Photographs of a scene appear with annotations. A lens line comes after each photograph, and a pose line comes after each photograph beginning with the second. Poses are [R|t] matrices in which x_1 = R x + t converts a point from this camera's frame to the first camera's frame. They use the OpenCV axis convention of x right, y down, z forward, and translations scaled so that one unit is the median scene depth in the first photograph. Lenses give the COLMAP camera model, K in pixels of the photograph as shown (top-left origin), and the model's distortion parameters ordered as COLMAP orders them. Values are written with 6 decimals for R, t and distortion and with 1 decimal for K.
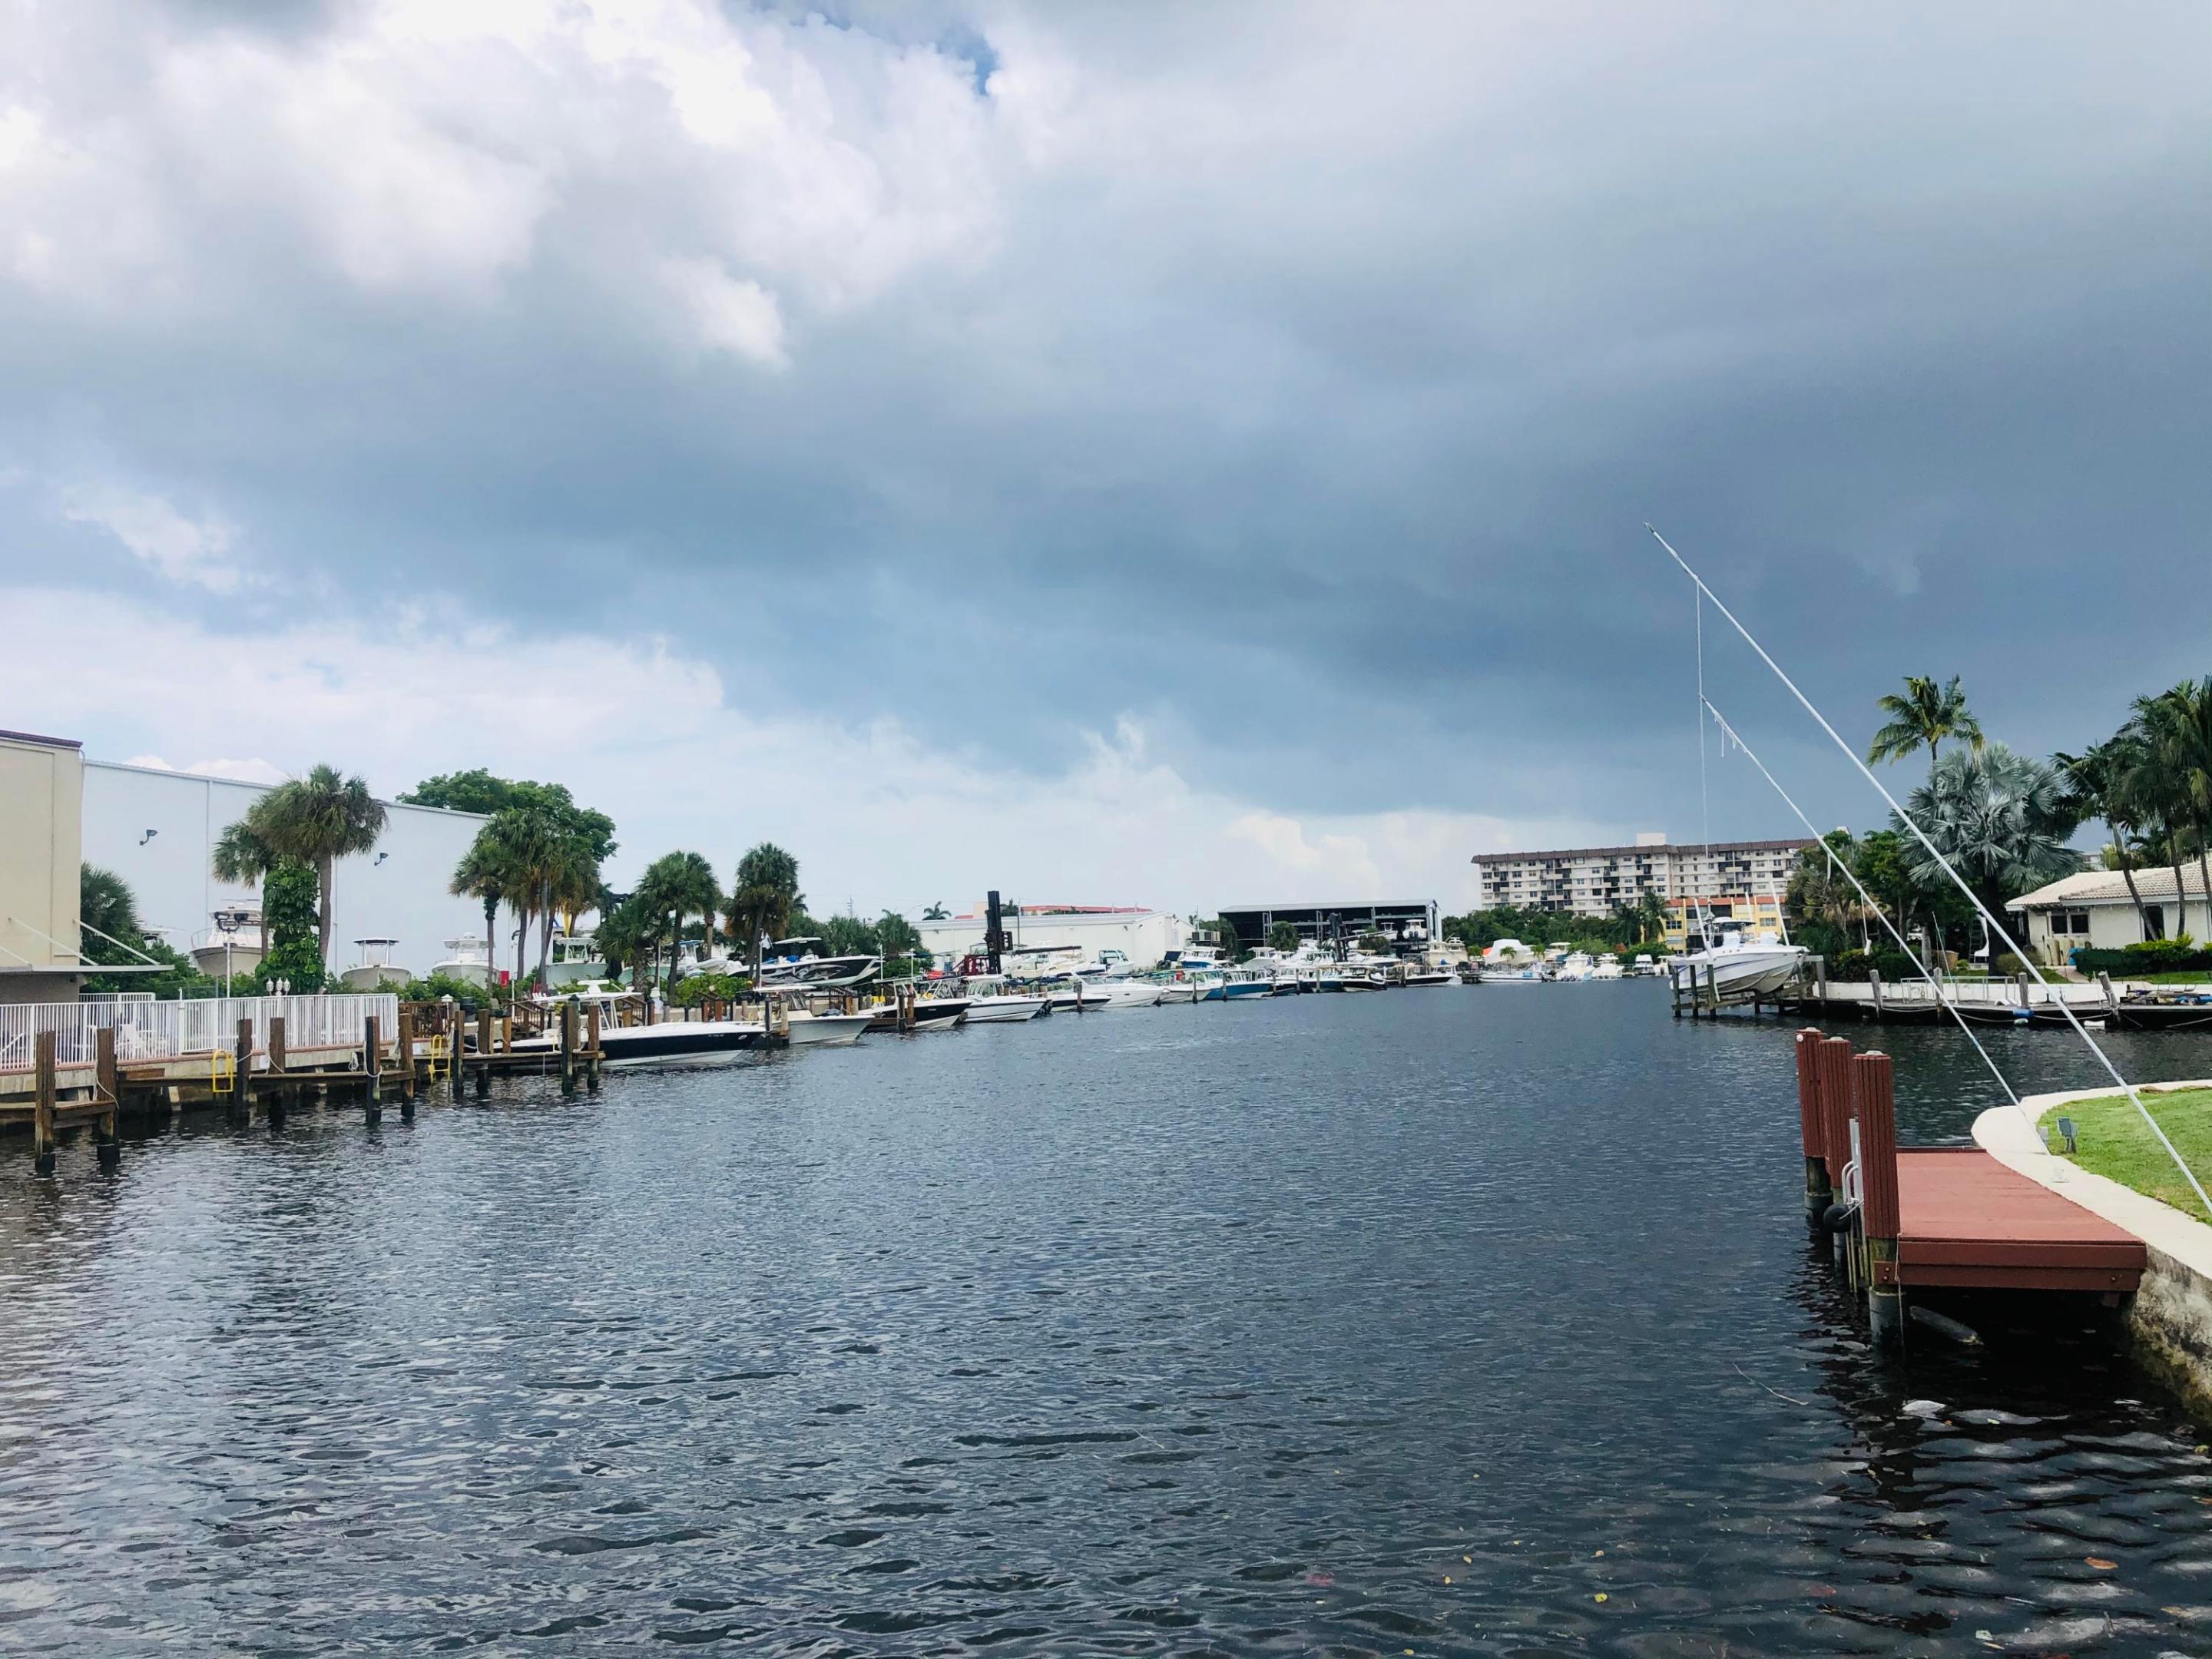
lens RADIAL K [[1766.5, 0, 1095.8], [0, 1766.5, 824.7], [0, 0, 1]] dist [0.106721, -0.234709]
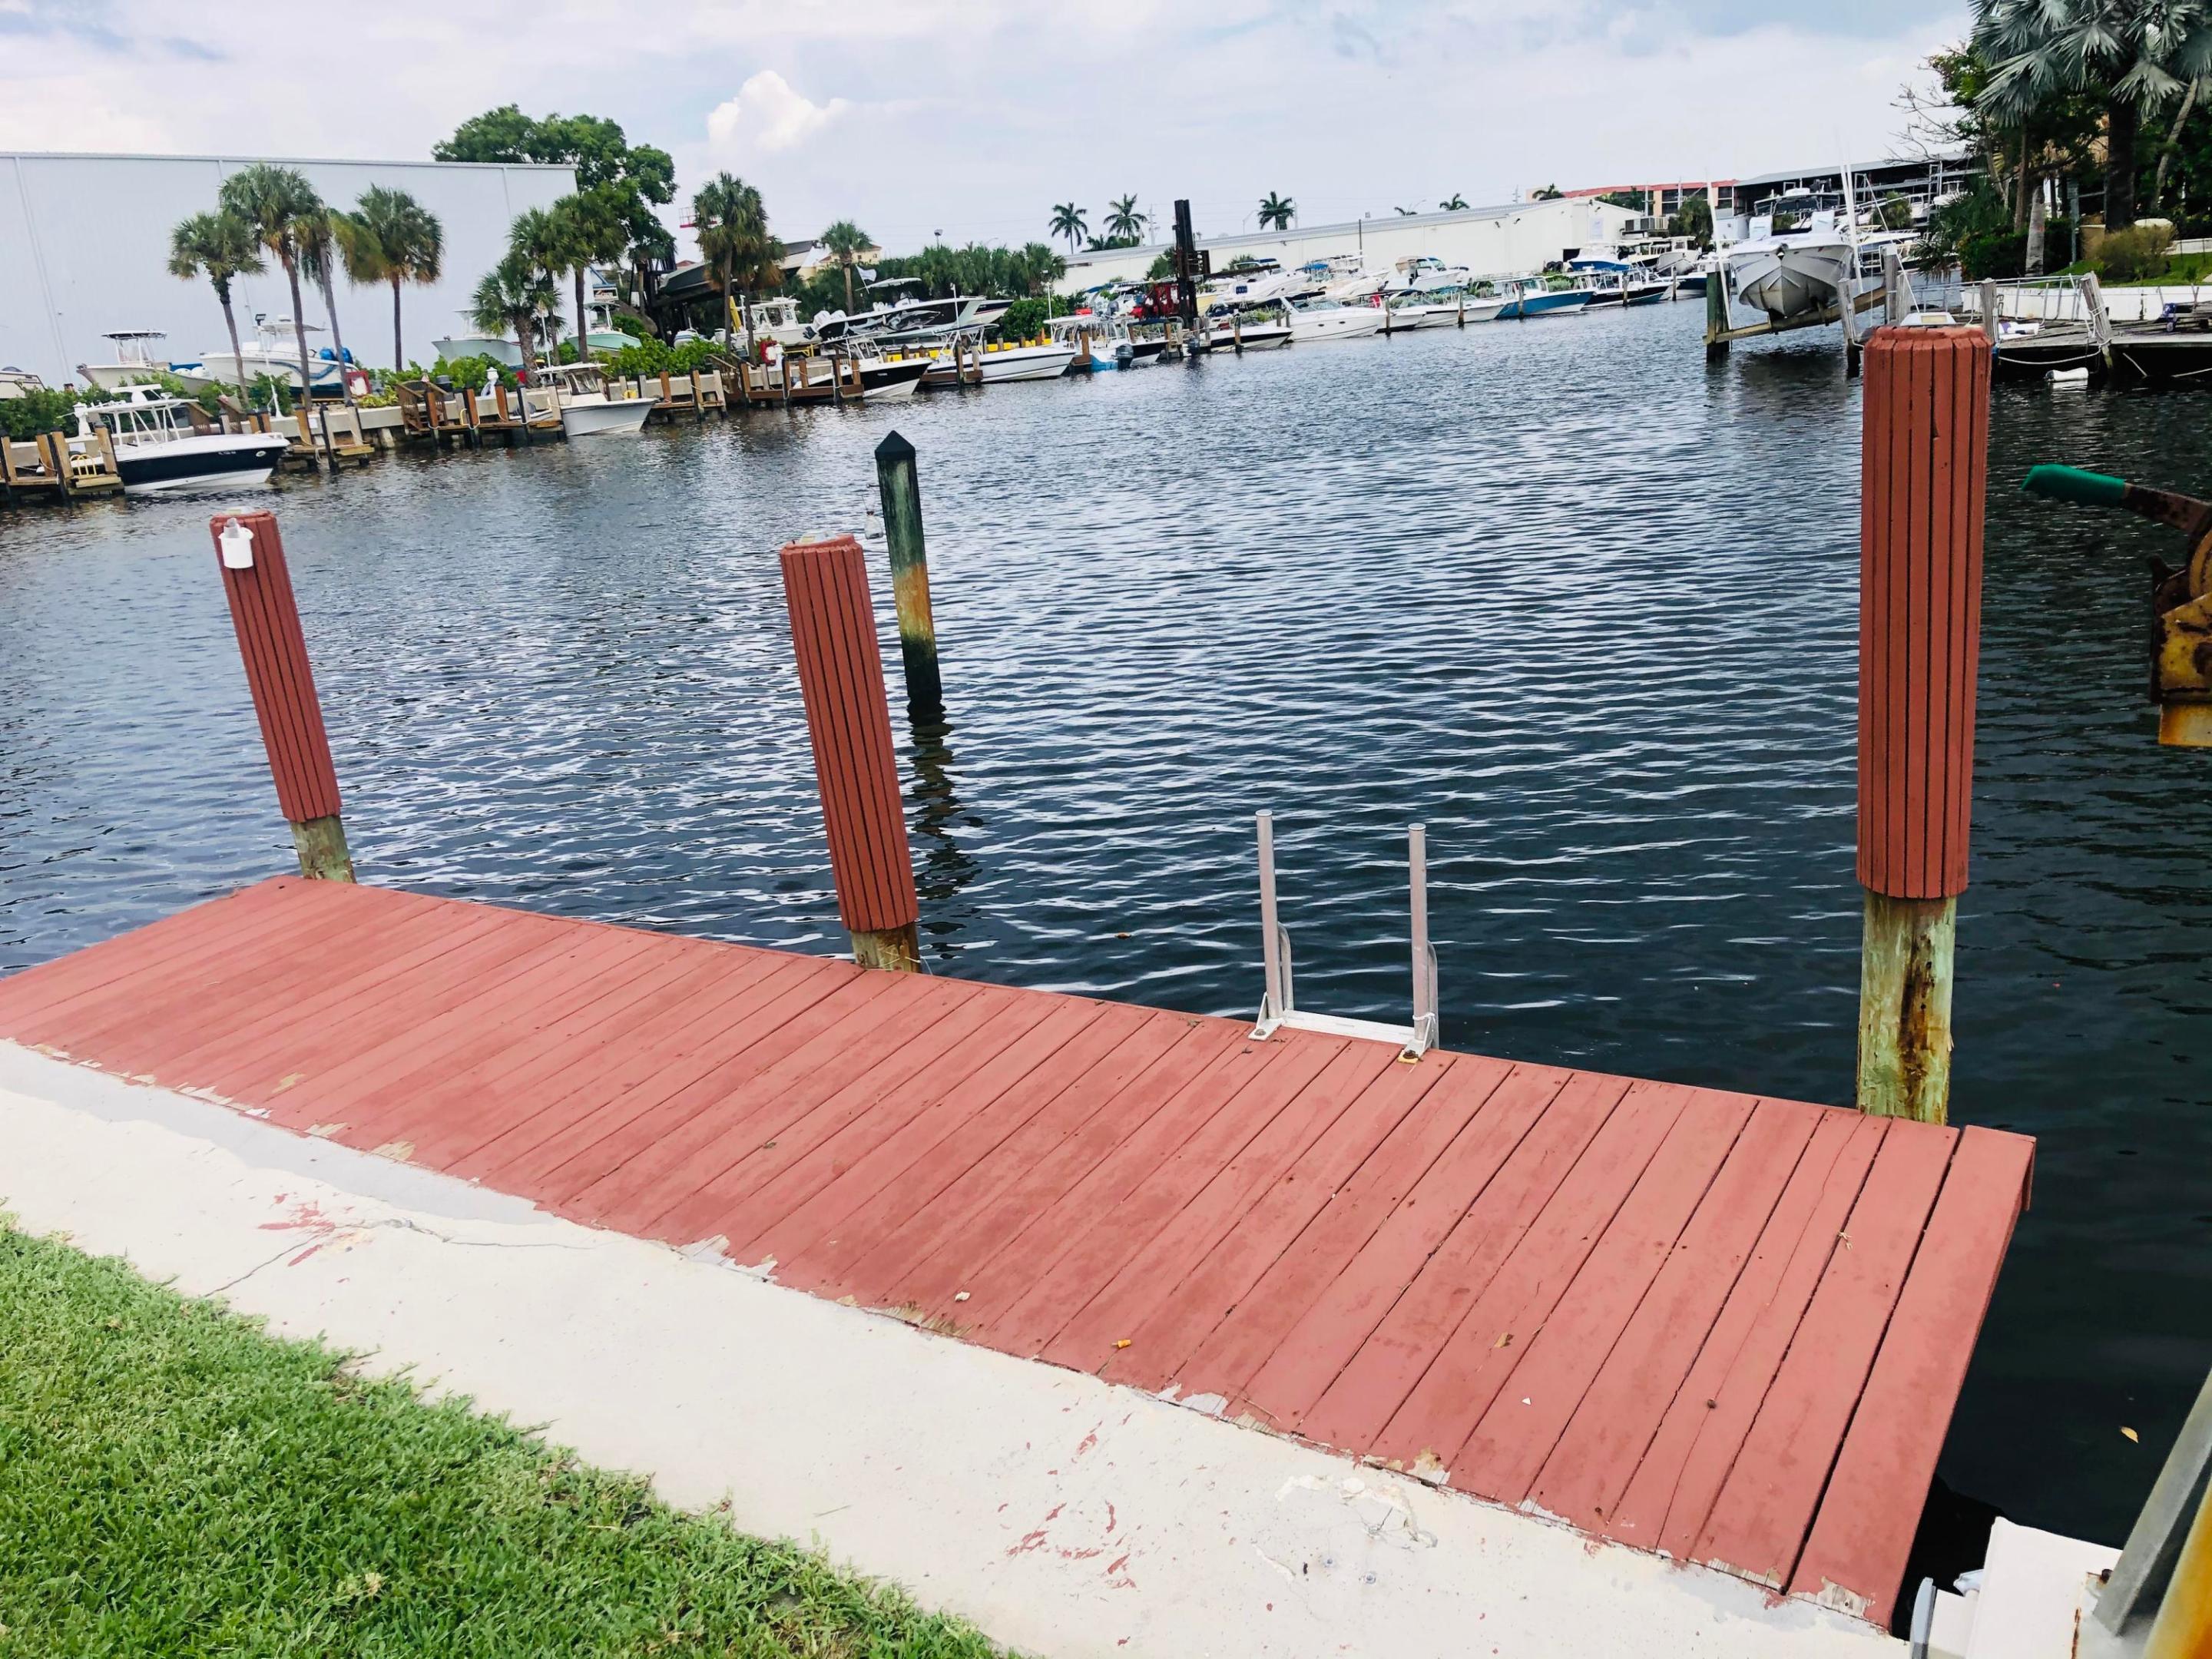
lens RADIAL K [[1793.2, 0, 1106.0], [0, 1793.2, 829.5], [0, 0, 1]] dist [0.020793, -0.007796]
pose [[0.936177, 0.046664, -0.348417, 0.258516], [0.086814, 0.929758, 0.357789, 0.009322], [0.340640, -0.365201, 0.866367, 0.194875]]
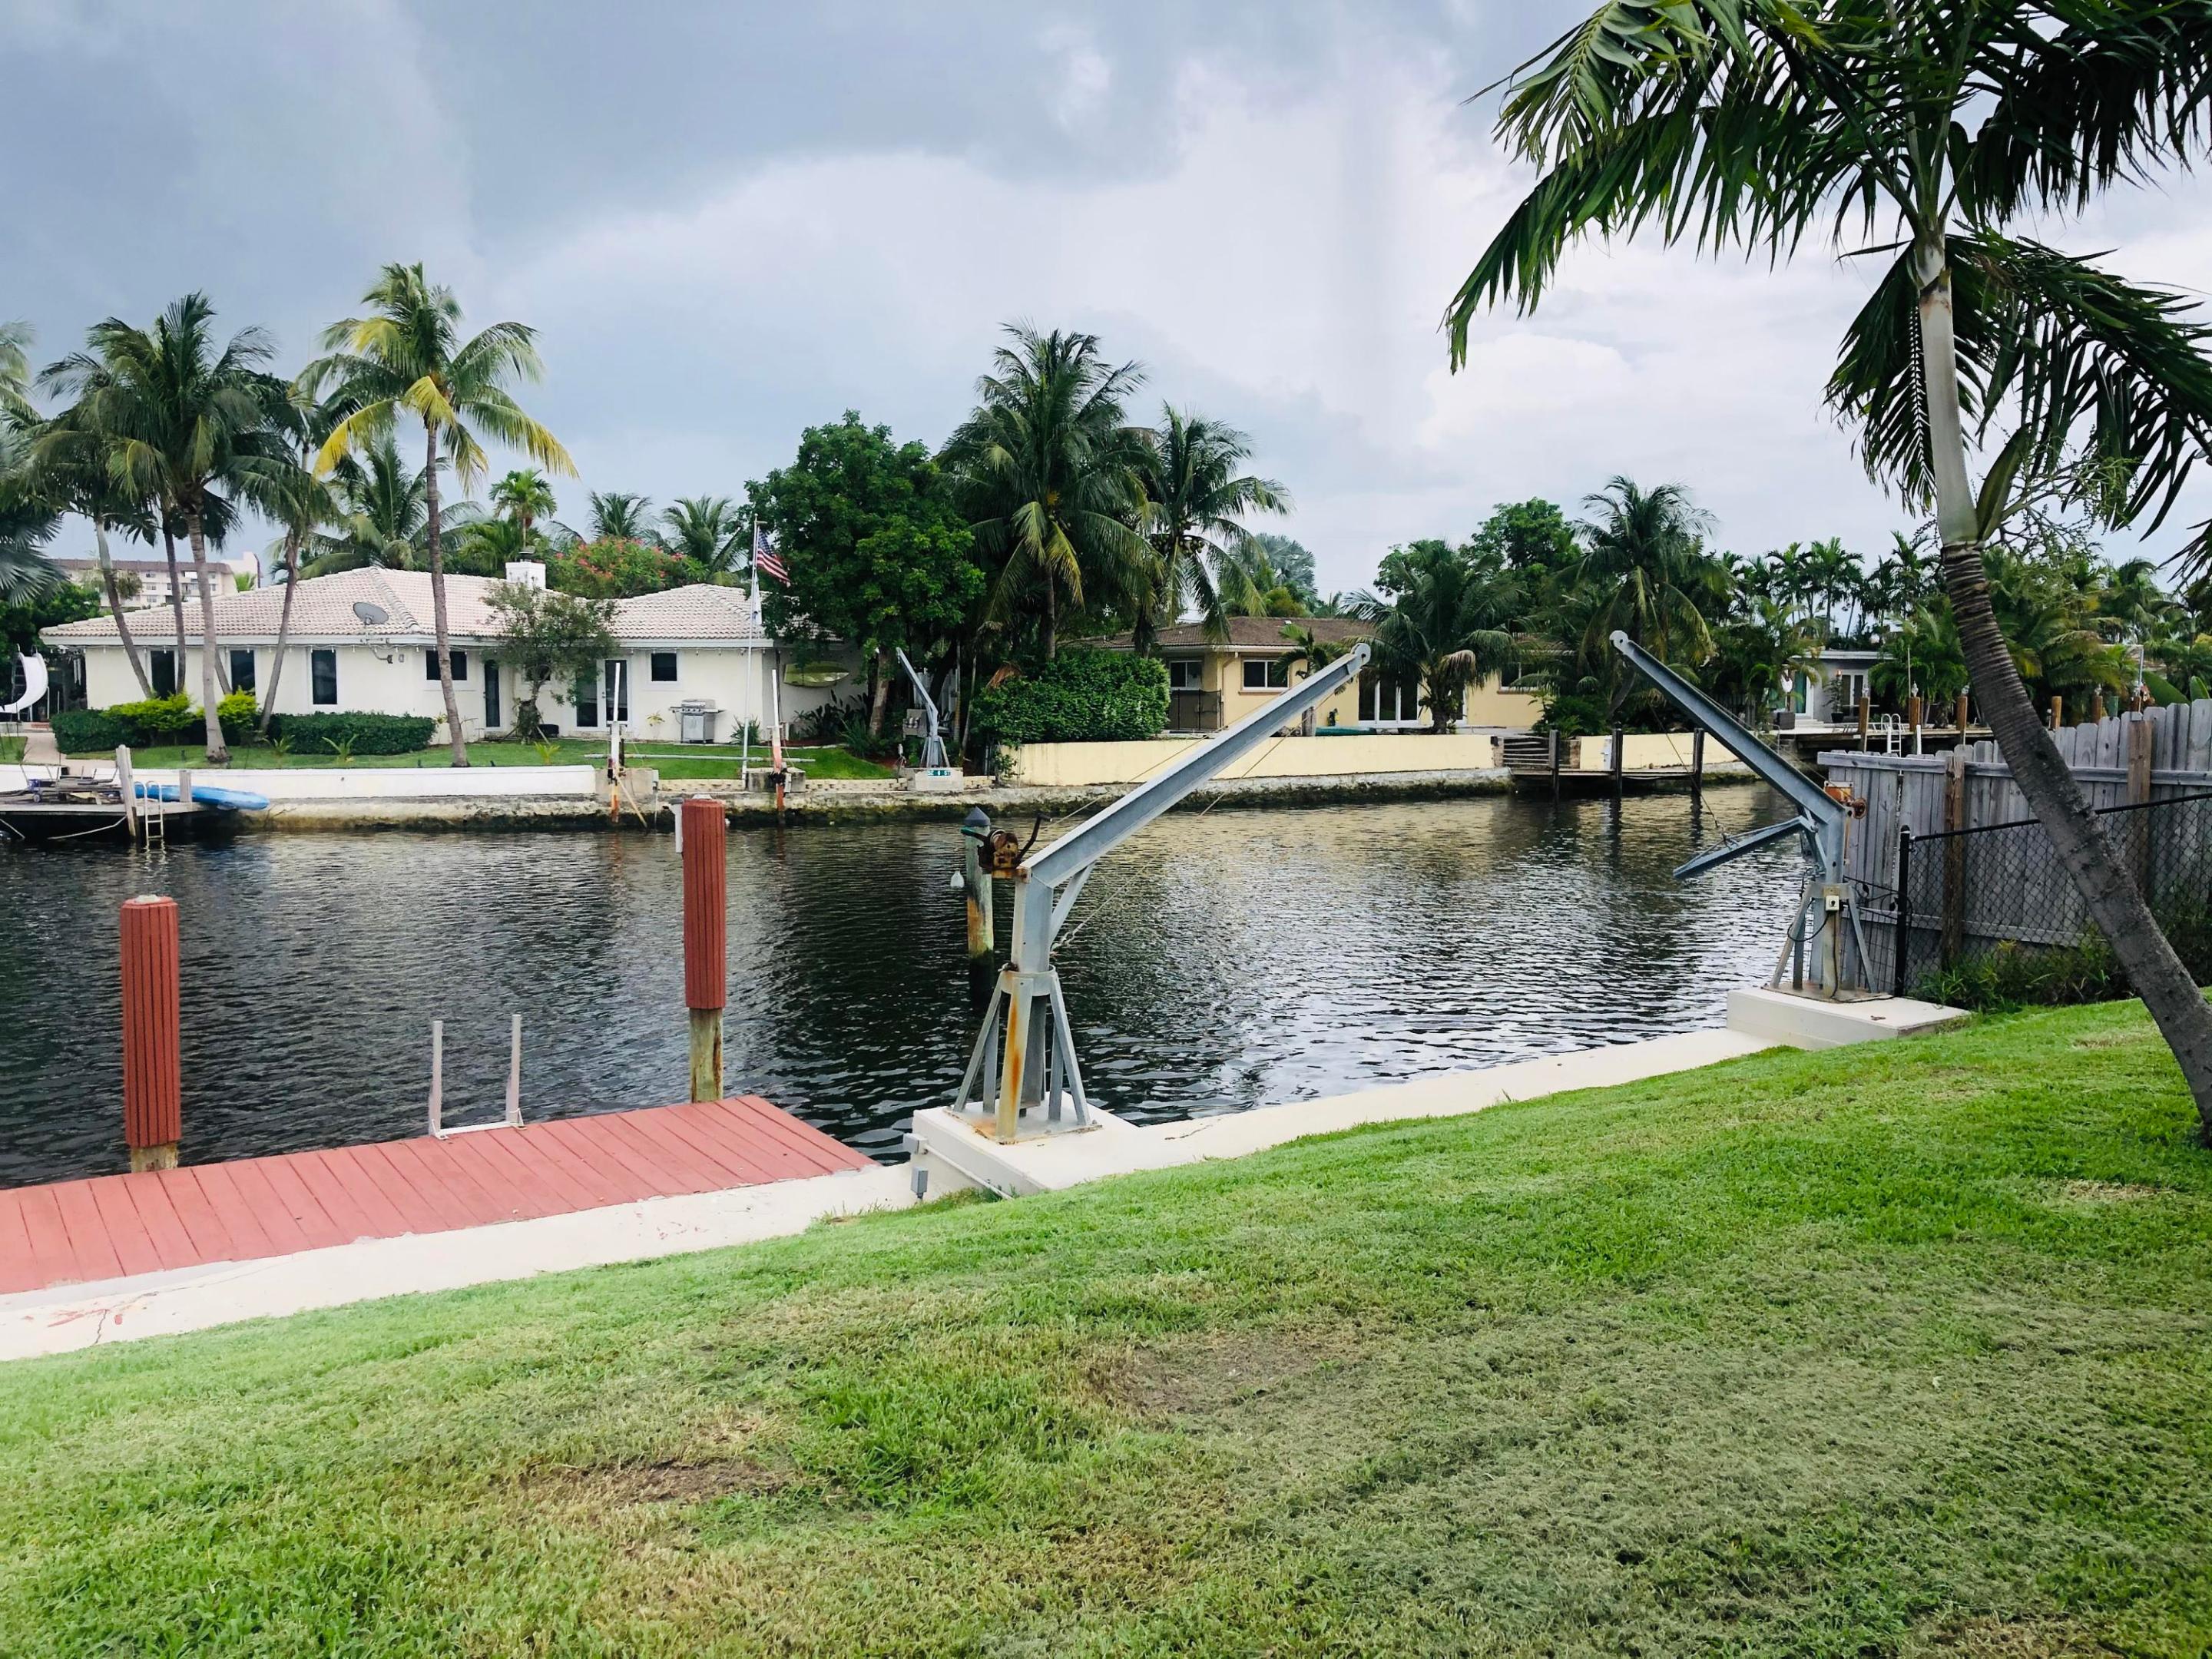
lens RADIAL K [[1793.2, 0, 1106.0], [0, 1793.2, 829.5], [0, 0, 1]] dist [0.020793, -0.007796]
pose [[0.690377, -0.025364, 0.723005, 0.204426], [-0.082764, 0.990055, 0.113762, 0.002532], [-0.718700, -0.138378, 0.681412, 0.150542]]
